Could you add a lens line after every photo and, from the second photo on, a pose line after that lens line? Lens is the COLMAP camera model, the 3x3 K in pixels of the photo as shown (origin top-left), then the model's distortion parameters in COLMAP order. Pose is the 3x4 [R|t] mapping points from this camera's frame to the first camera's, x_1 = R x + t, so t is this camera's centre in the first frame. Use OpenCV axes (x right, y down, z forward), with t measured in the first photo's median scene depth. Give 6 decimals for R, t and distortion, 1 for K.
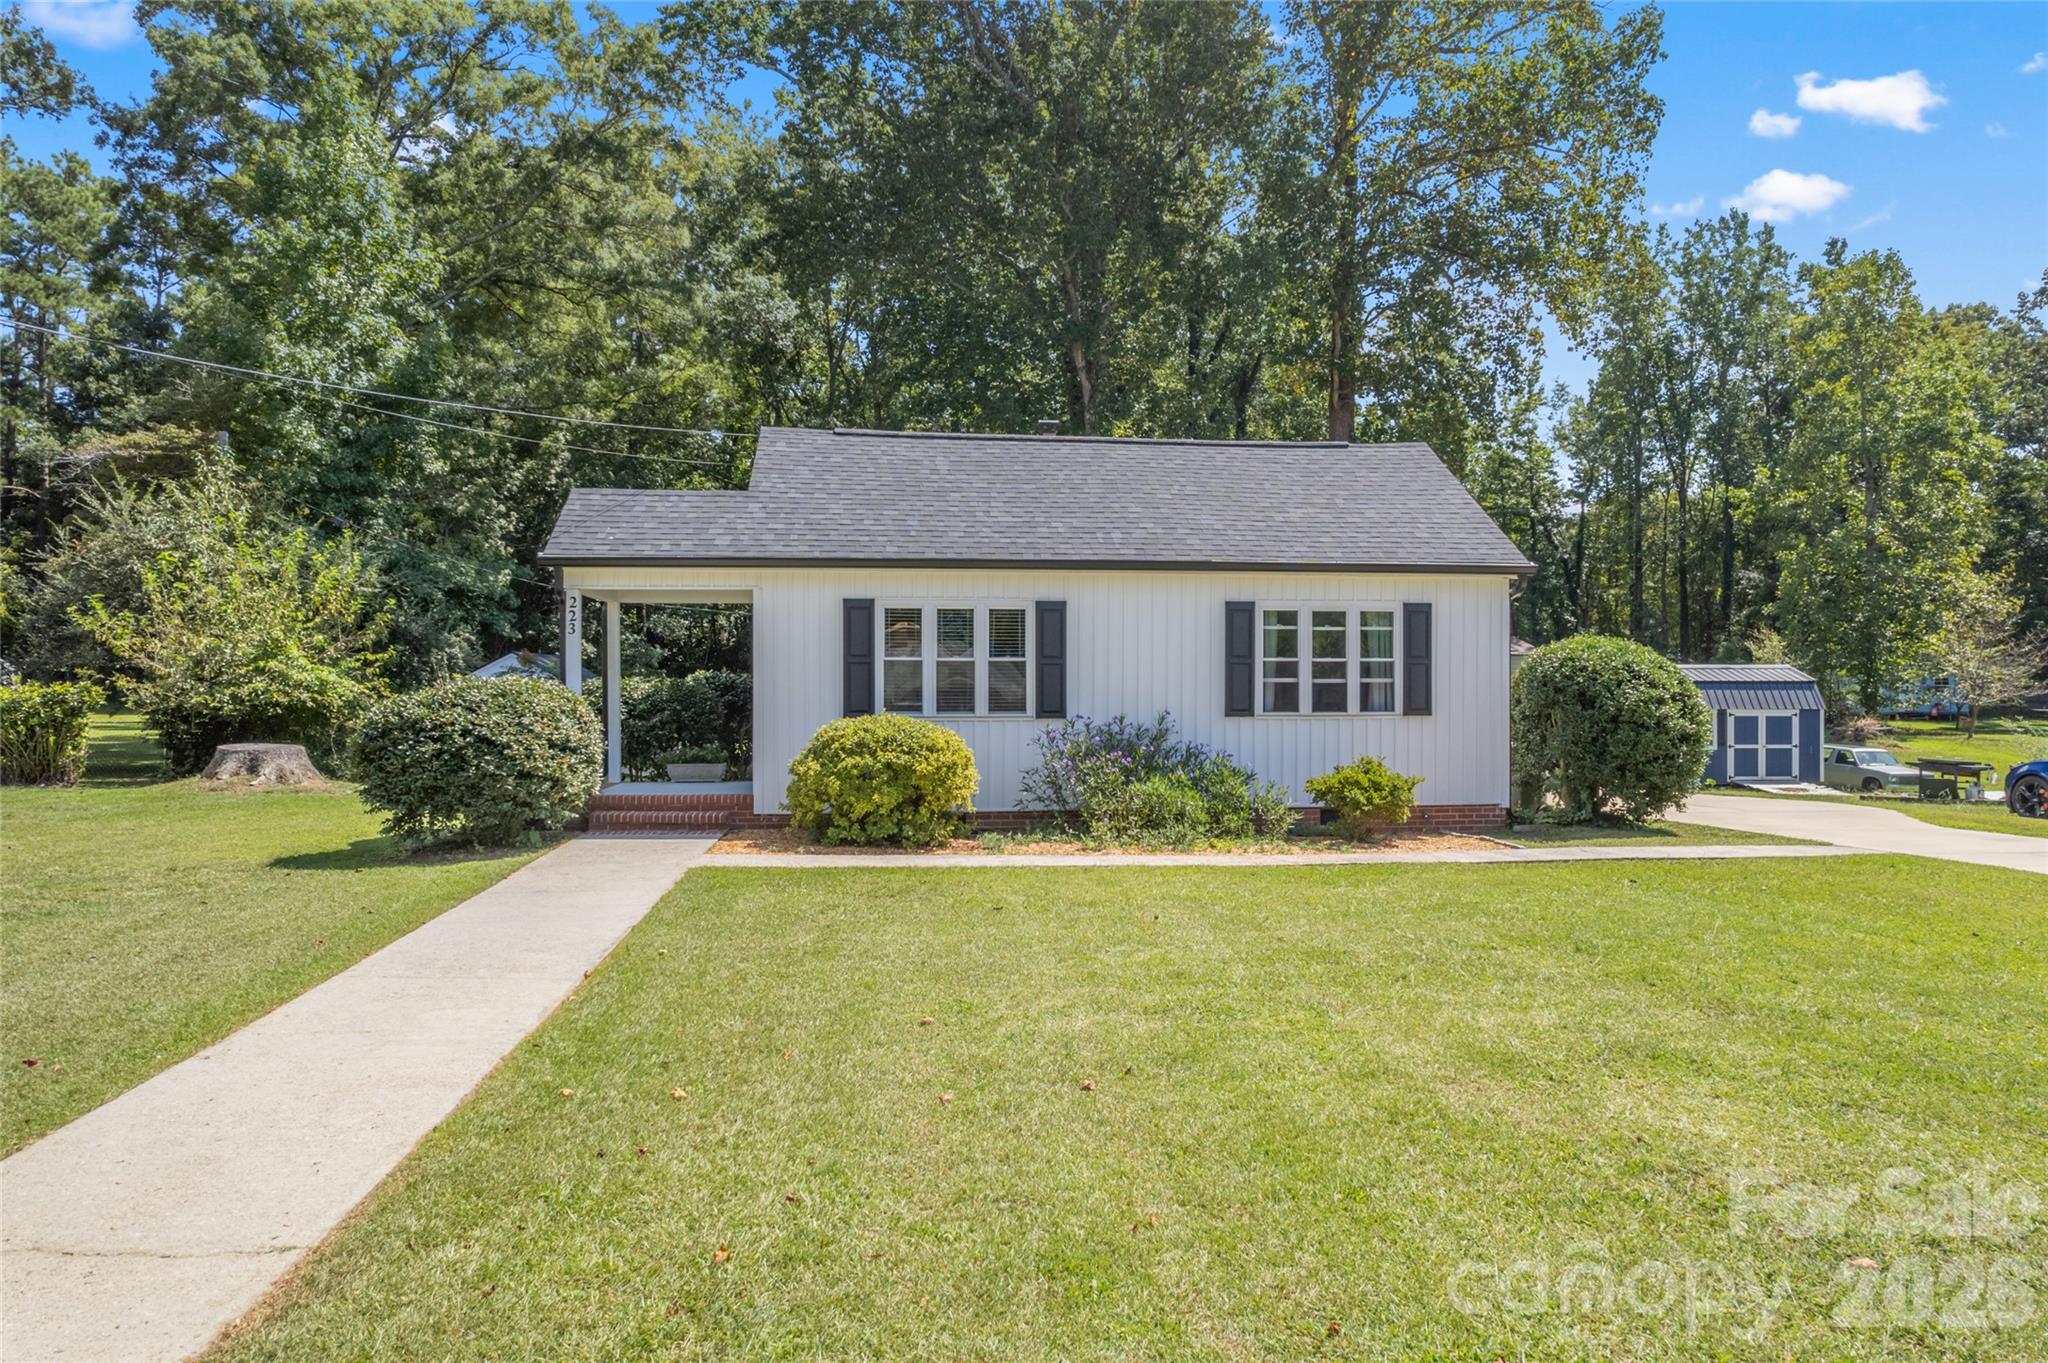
lens RADIAL K [[1306.1, 0, 1046.3], [0, 1306.1, 687.3], [0, 0, 1]] dist [-0.066746, 0.062341]
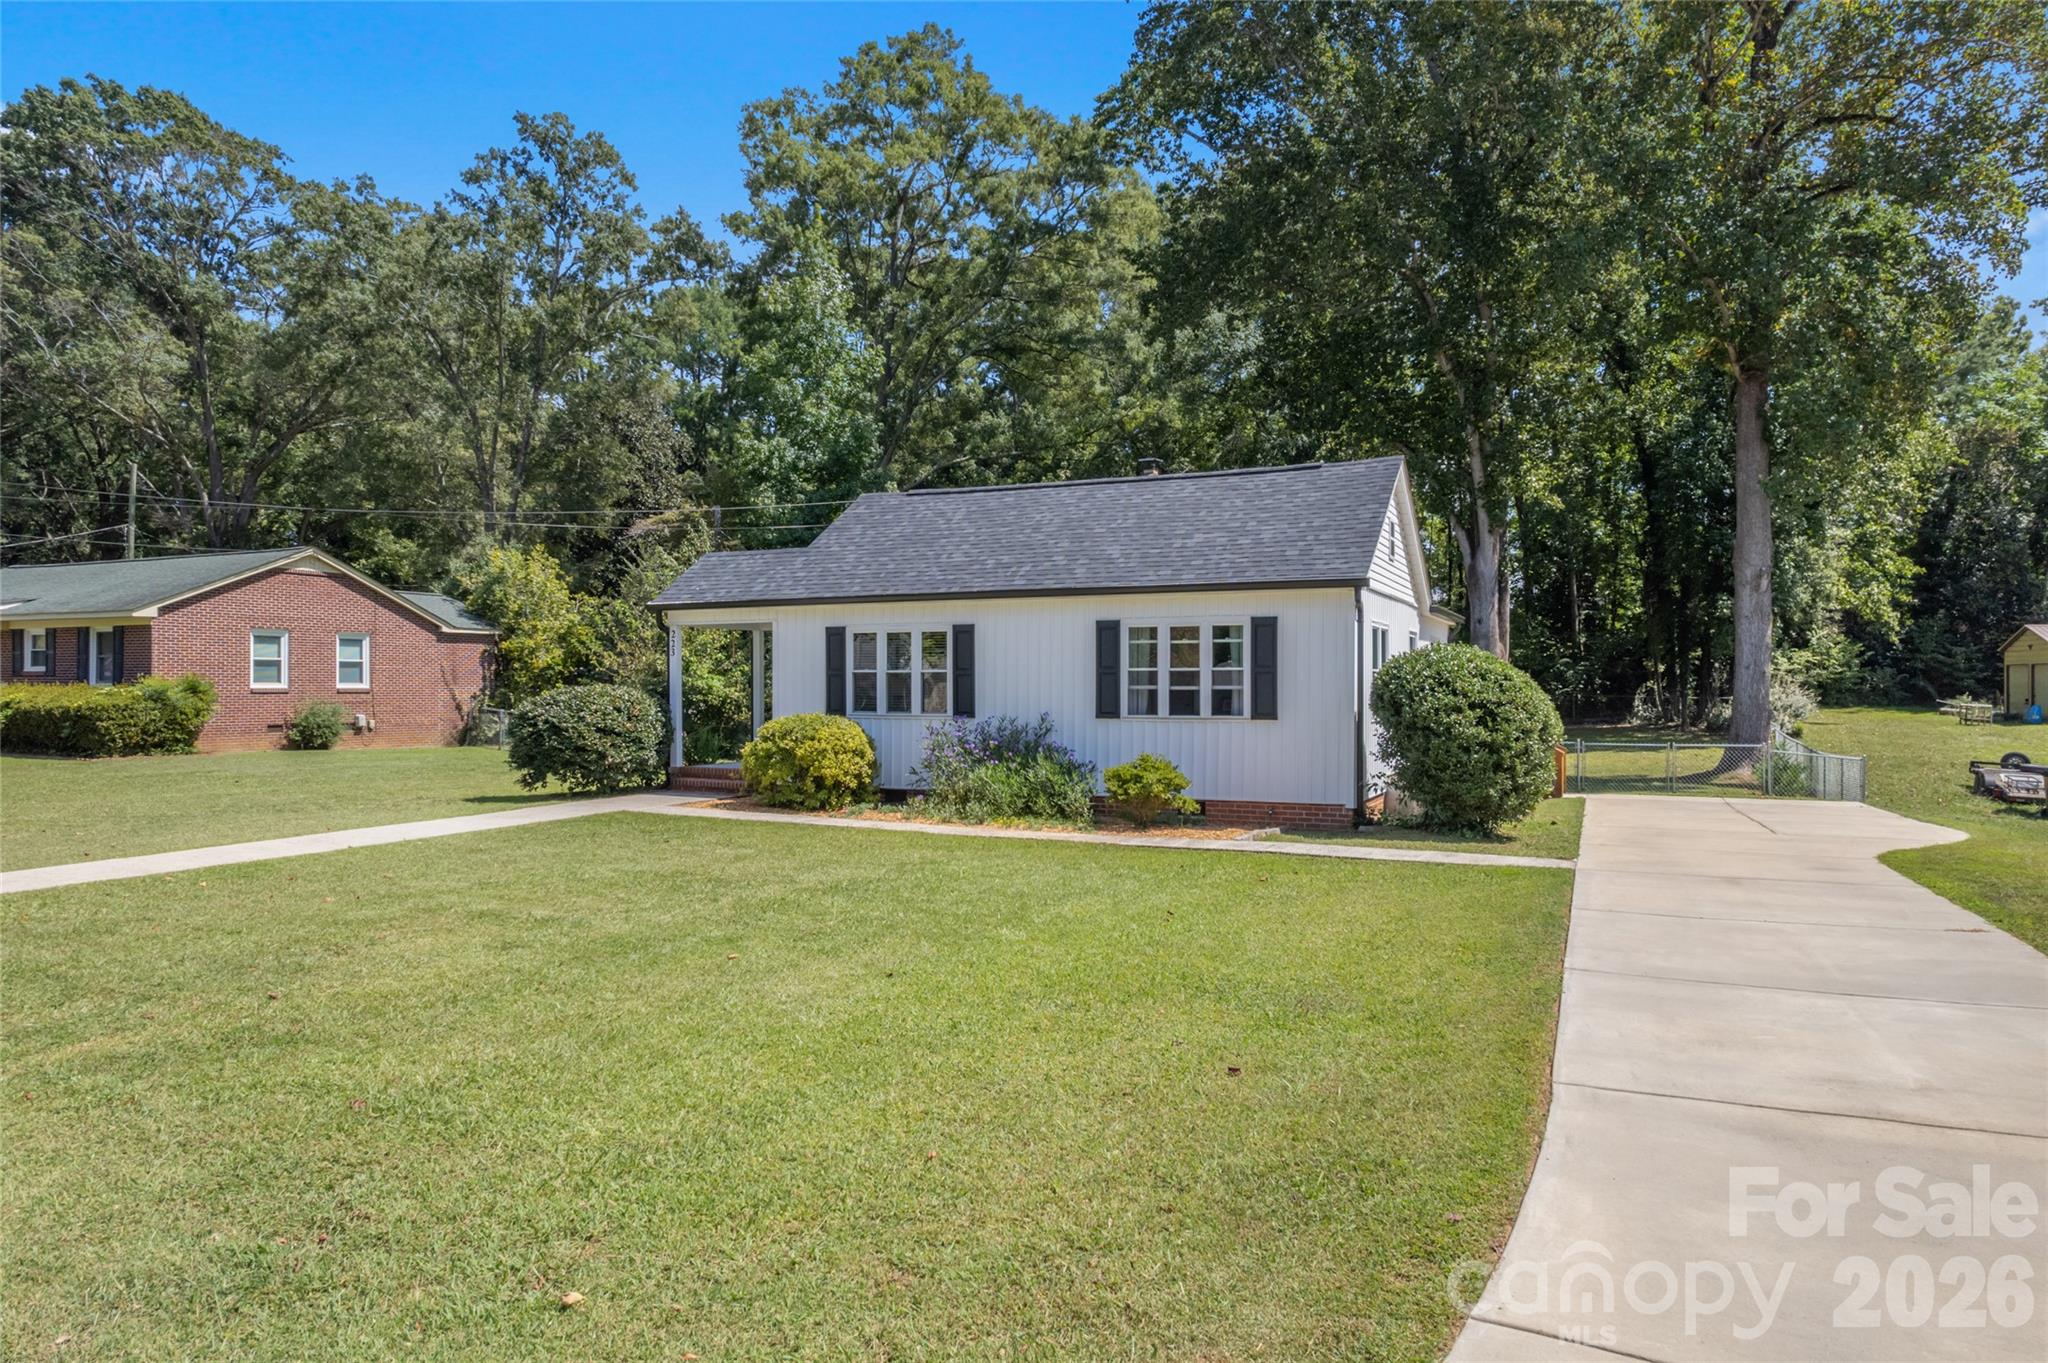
lens RADIAL K [[1306.1, 0, 1046.3], [0, 1306.1, 687.3], [0, 0, 1]] dist [-0.066746, 0.062341]
pose [[0.860533, -0.000169, -0.509394, 0.698413], [-0.001192, 0.999997, -0.002346, -0.002672], [0.509393, 0.002627, 0.860530, -0.037713]]
